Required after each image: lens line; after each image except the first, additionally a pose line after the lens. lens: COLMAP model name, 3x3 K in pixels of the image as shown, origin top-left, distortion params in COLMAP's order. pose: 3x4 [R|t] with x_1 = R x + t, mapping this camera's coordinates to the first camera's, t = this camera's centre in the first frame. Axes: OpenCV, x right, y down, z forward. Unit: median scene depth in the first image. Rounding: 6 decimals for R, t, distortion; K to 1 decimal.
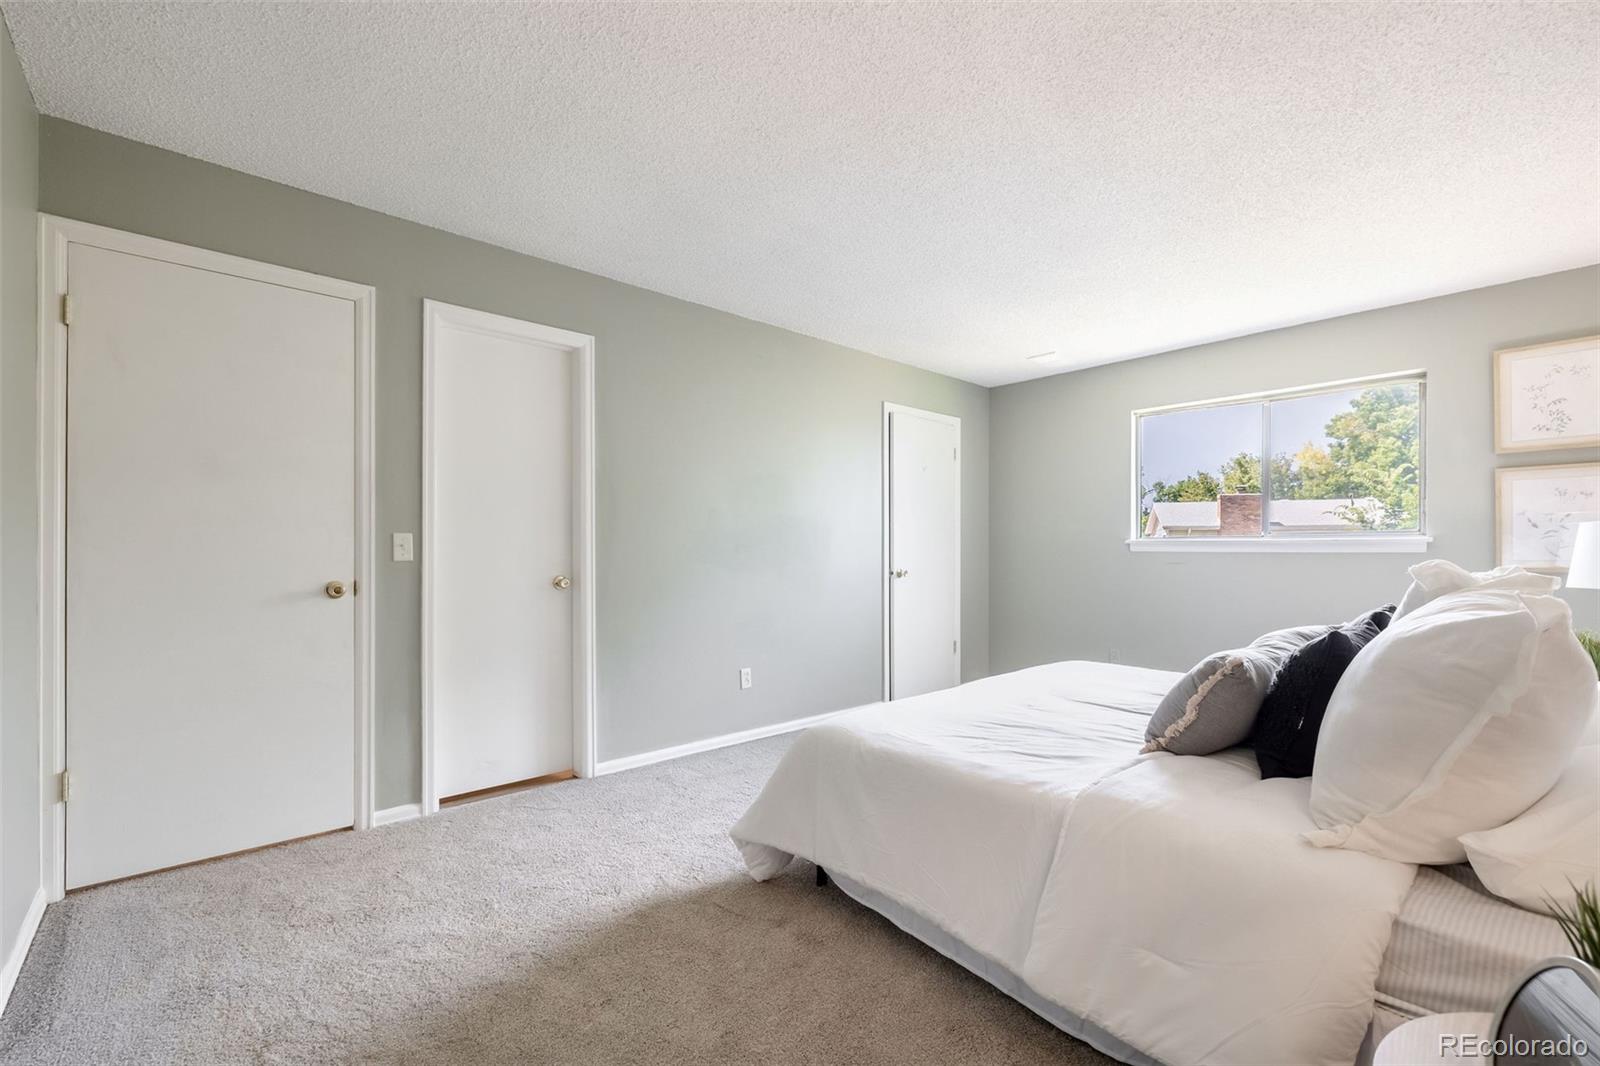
lens RADIAL K [[705.0, 0, 796.9], [0, 705.0, 545.7], [0, 0, 1]] dist [0.001675, 0.000446]
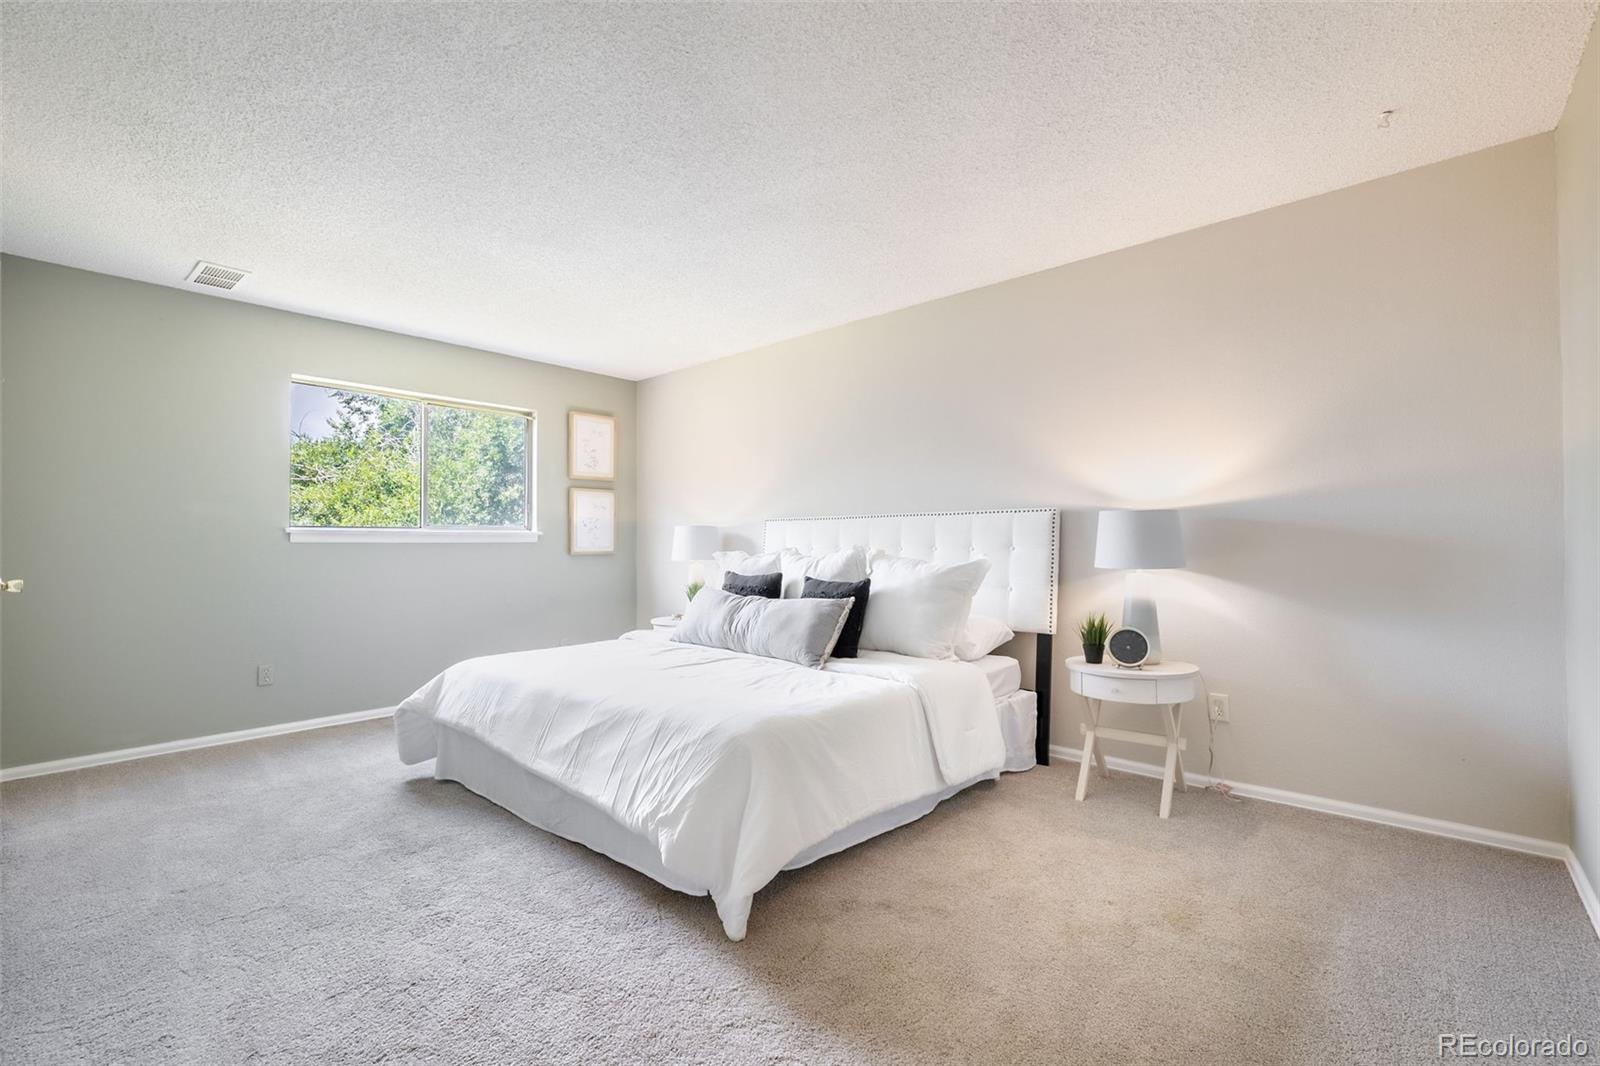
lens RADIAL K [[705.0, 0, 796.9], [0, 705.0, 545.7], [0, 0, 1]] dist [0.001675, 0.000446]
pose [[-0.113356, -0.003805, 0.993547, -0.594922], [-0.003990, 0.999986, 0.003374, 0.009918], [-0.993546, -0.003582, -0.113370, 0.695566]]
